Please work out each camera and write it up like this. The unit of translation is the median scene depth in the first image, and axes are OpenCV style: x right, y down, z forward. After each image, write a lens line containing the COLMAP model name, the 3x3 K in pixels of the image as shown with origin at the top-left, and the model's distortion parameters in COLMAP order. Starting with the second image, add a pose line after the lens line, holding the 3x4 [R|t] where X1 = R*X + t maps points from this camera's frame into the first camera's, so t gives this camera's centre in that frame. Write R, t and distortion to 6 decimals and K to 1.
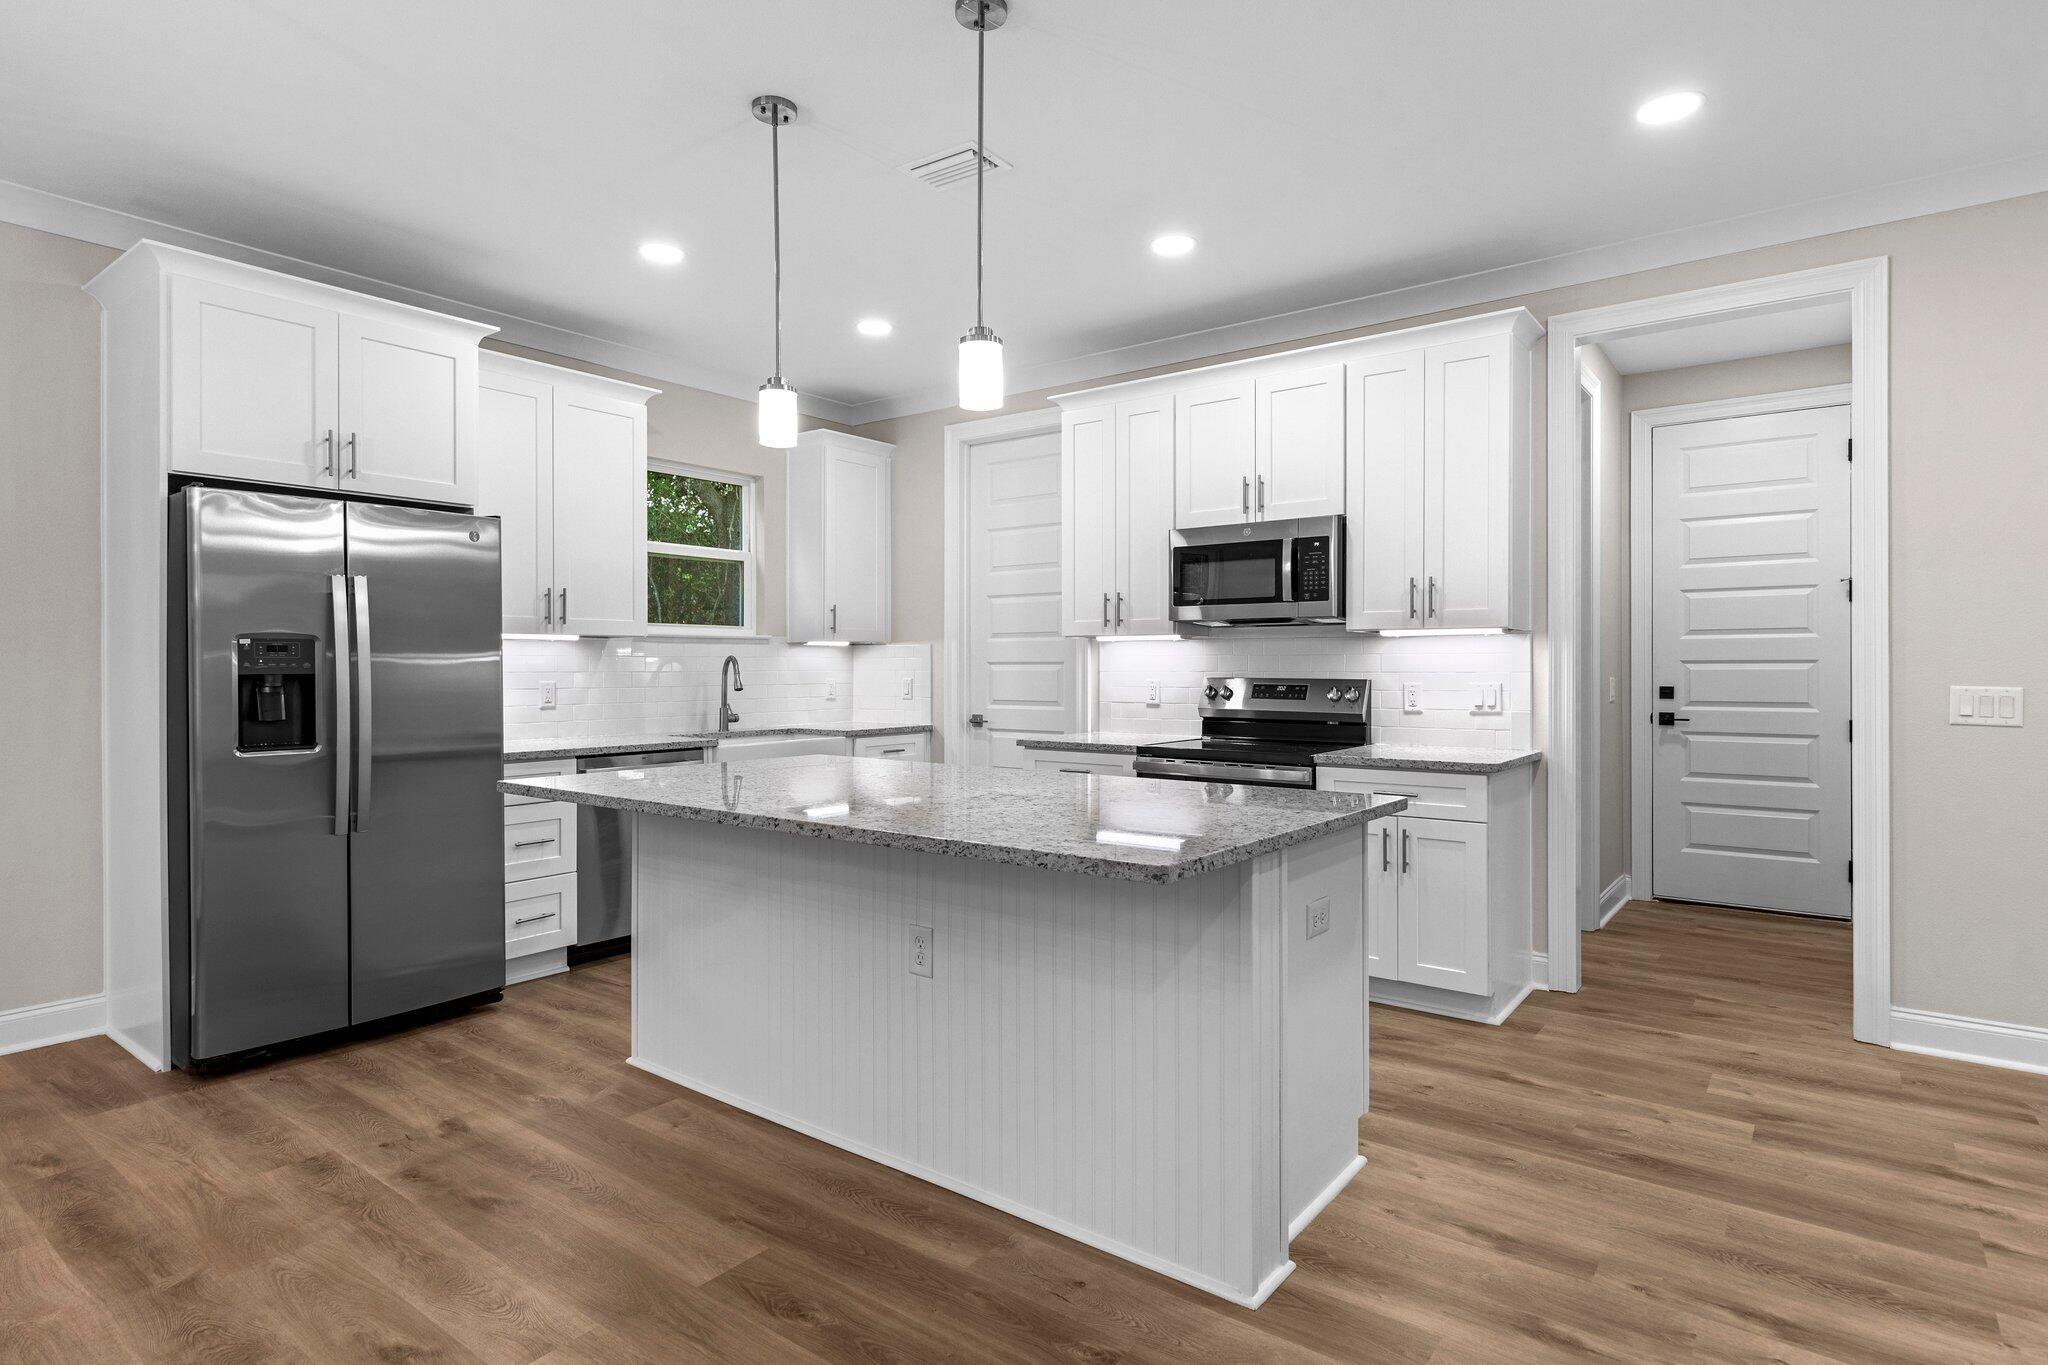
lens RADIAL K [[1071.9, 0, 1023.0], [0, 1071.9, 666.8], [0, 0, 1]] dist [0.005852, 0.000667]
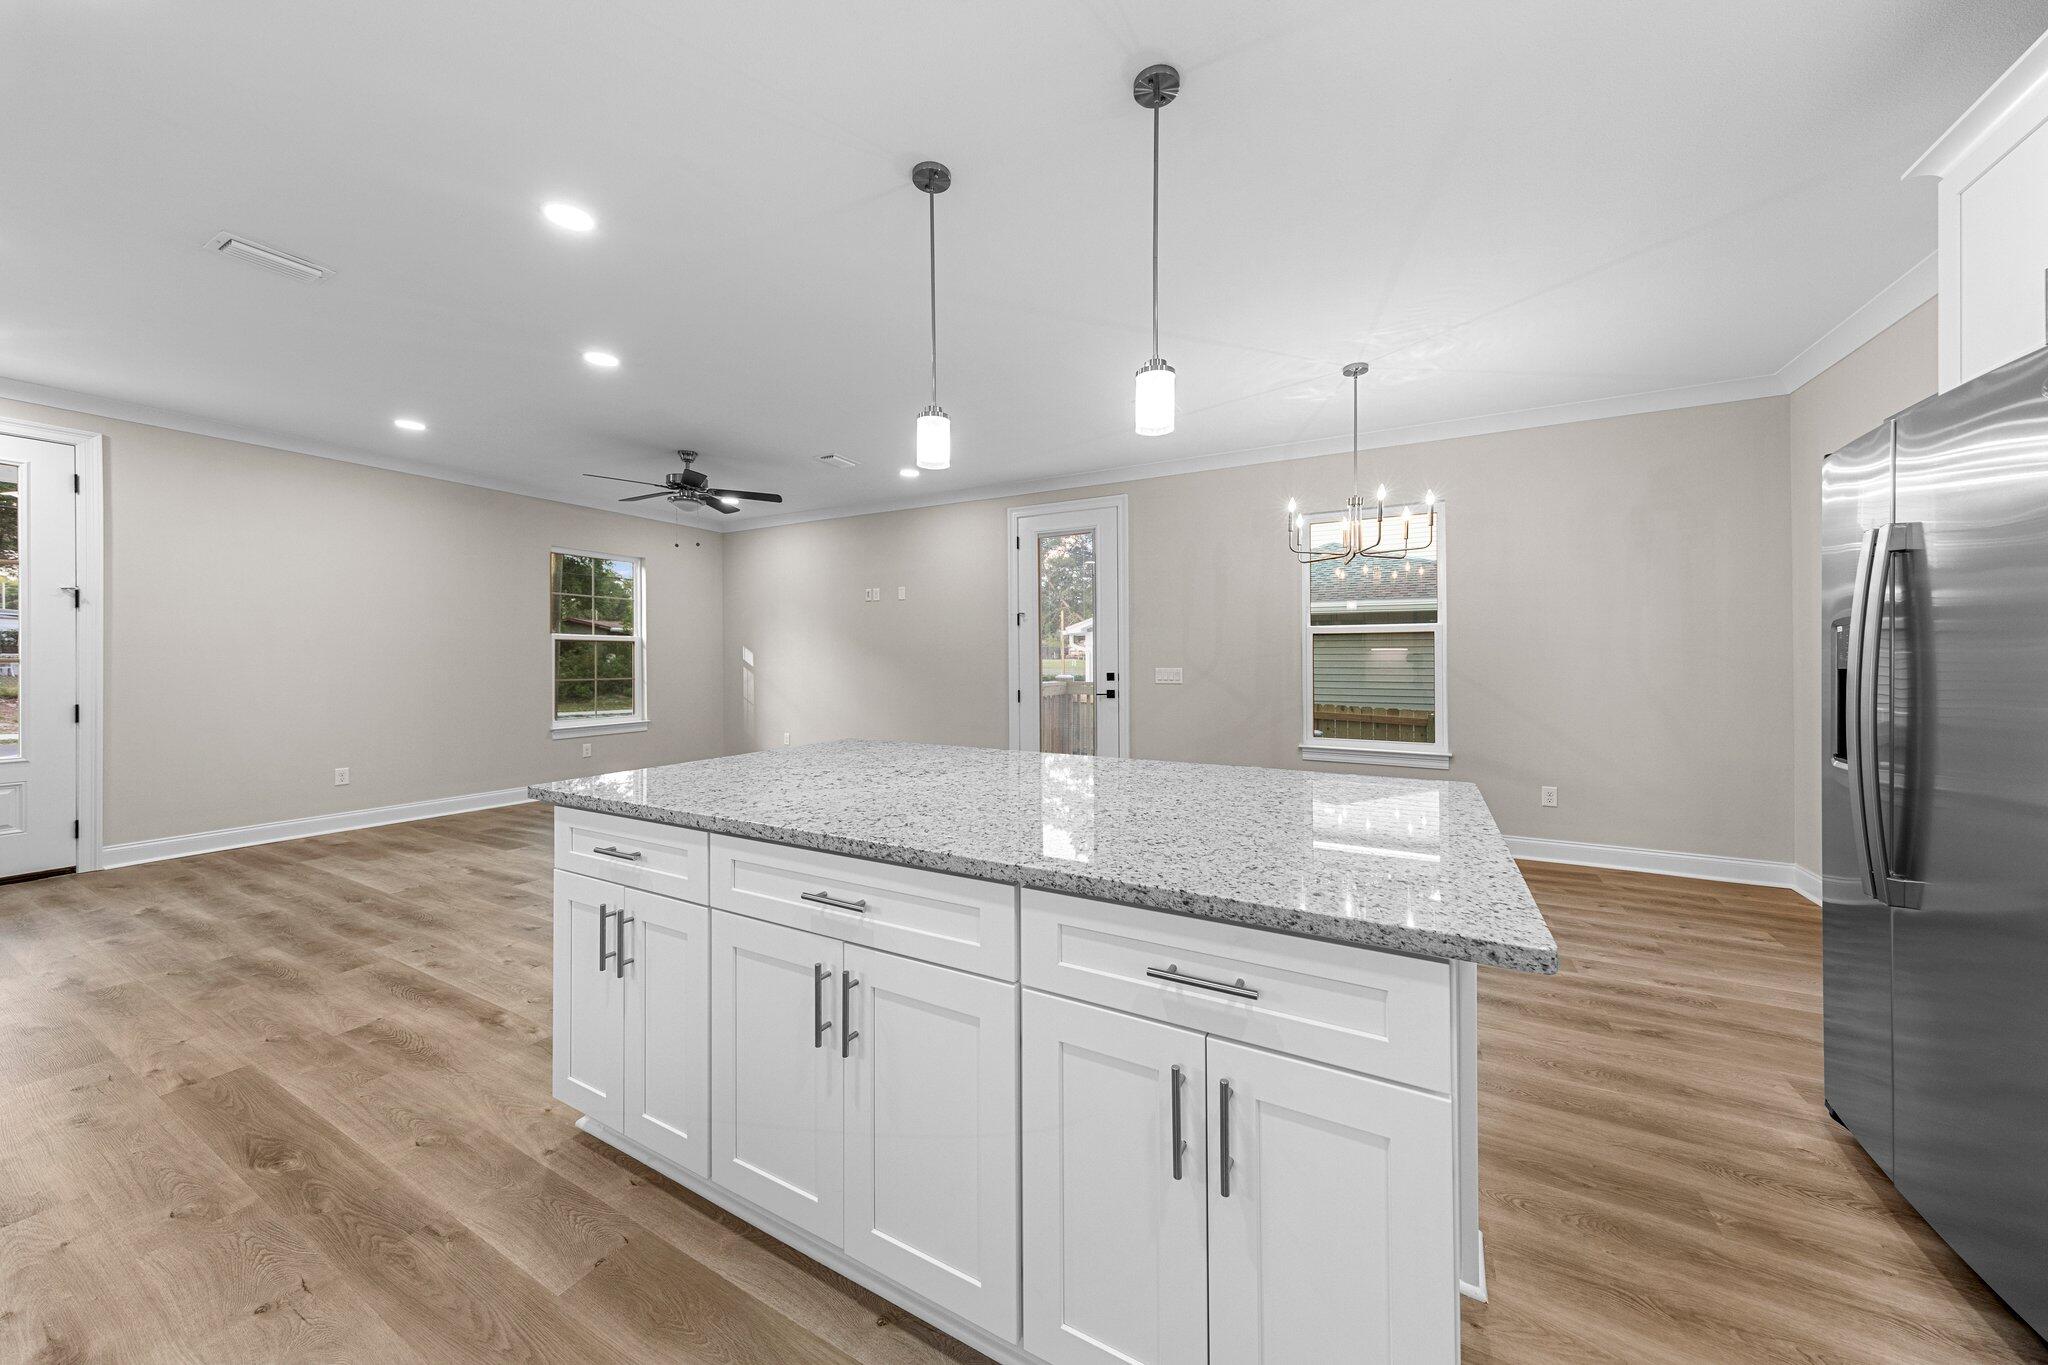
lens RADIAL K [[706.0, 0, 1024.5], [0, 706.0, 657.7], [0, 0, 1]] dist [0.007915, -0.000224]
pose [[-0.988770, 0.001376, -0.149437, -0.012799], [0.001978, 0.999991, -0.003877, -0.000024], [0.149430, -0.004129, -0.988764, 1.384367]]
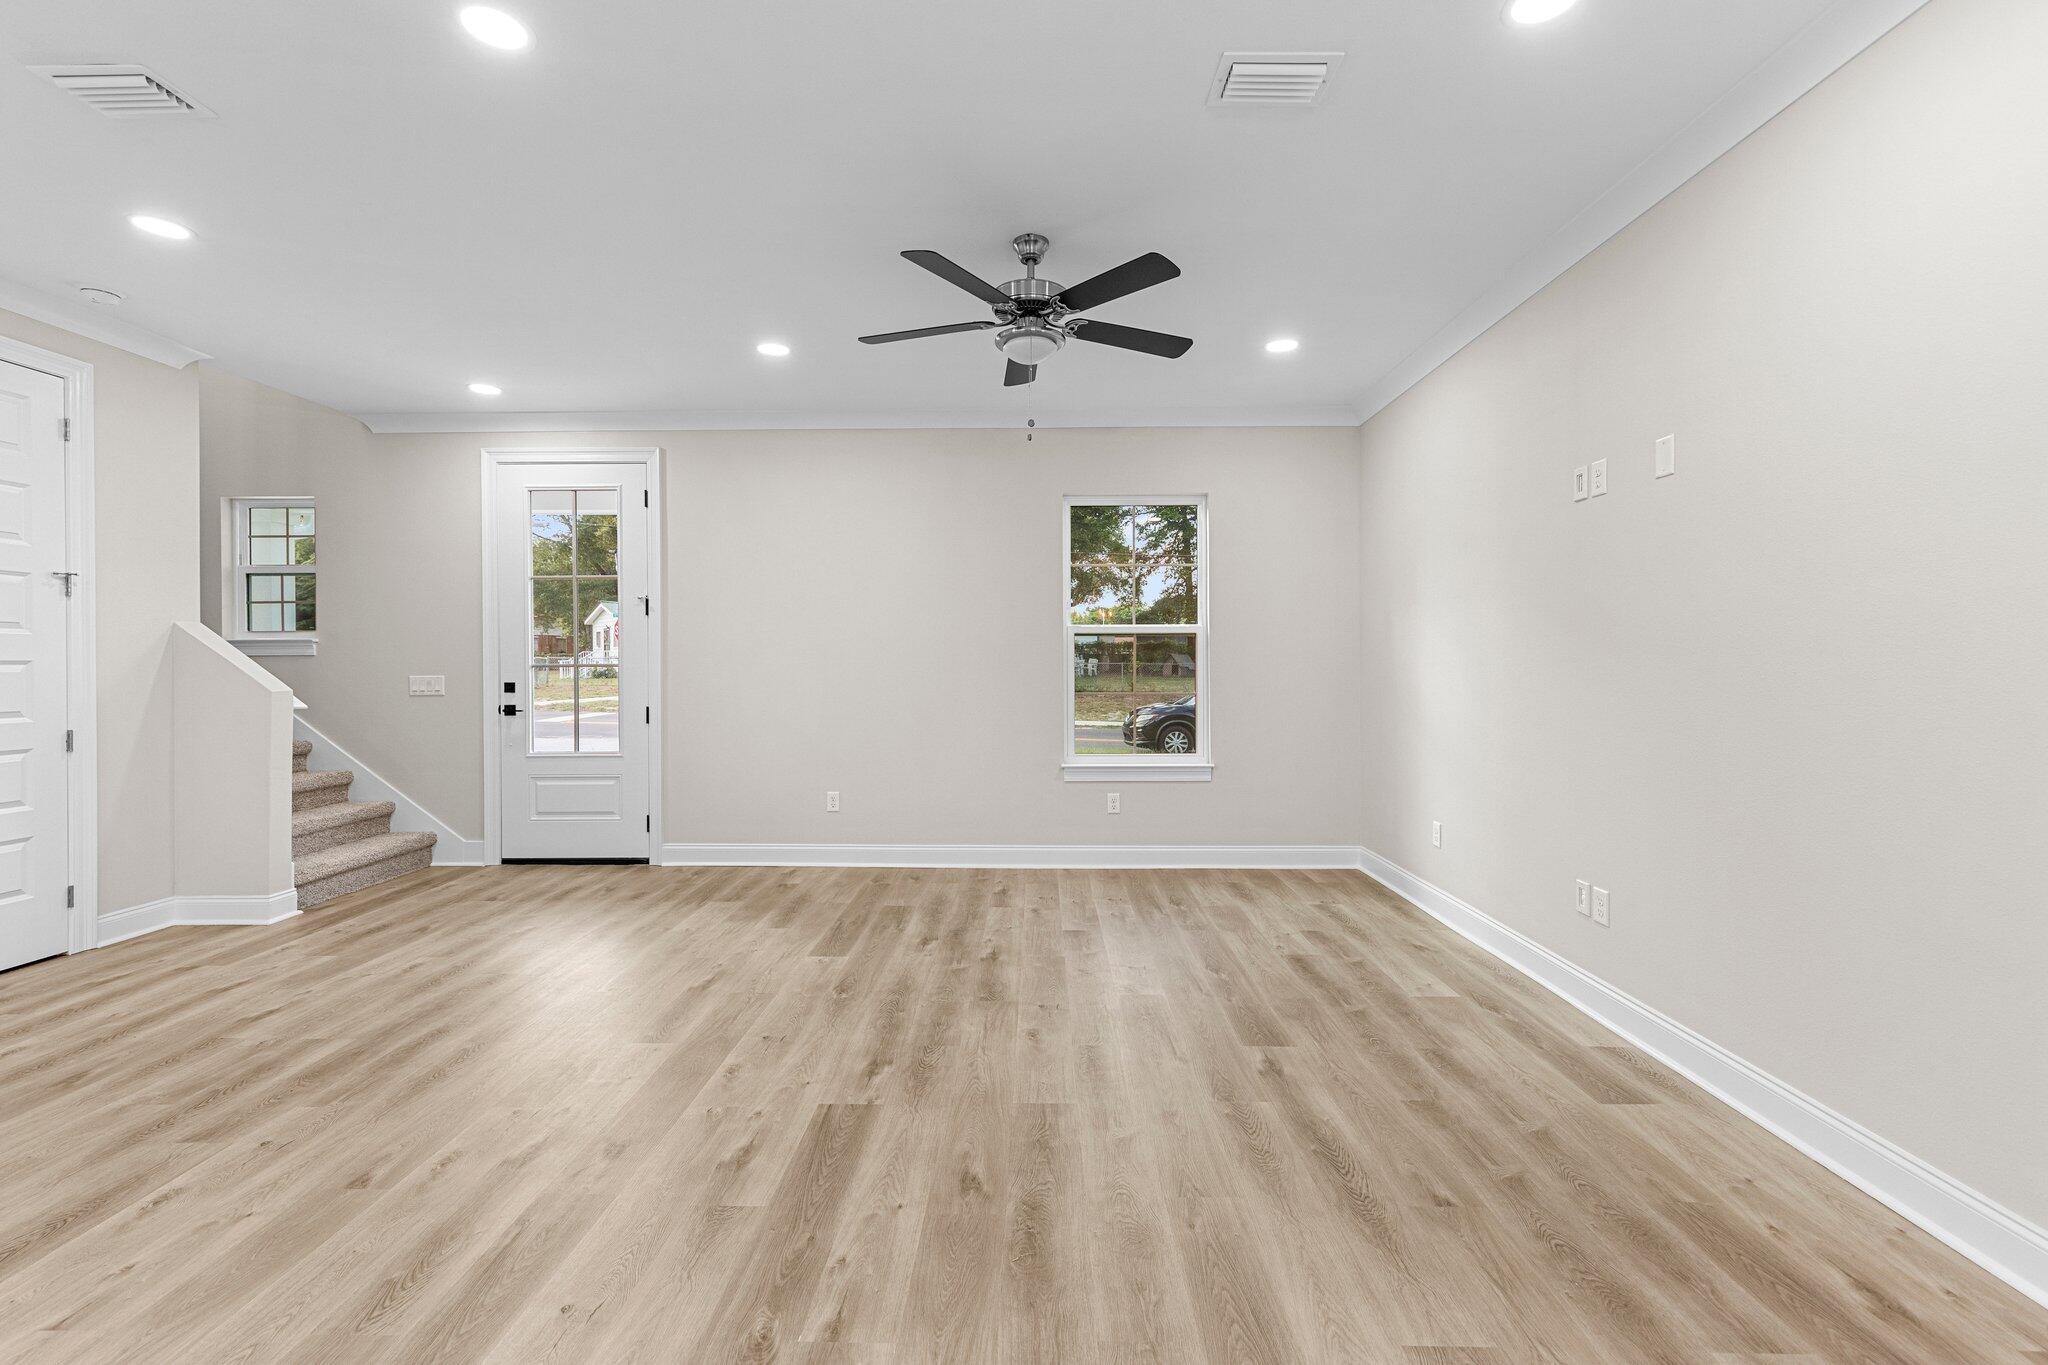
lens RADIAL K [[865.5, 0, 1022.6], [0, 865.5, 667.4], [0, 0, 1]] dist [0.006372, -0.000645]
pose [[-0.589092, 0.000326, 0.808066, -0.263511], [0.002528, 0.999996, 0.001439, 0.000933], [-0.808062, 0.002890, -0.589090, 0.318101]]
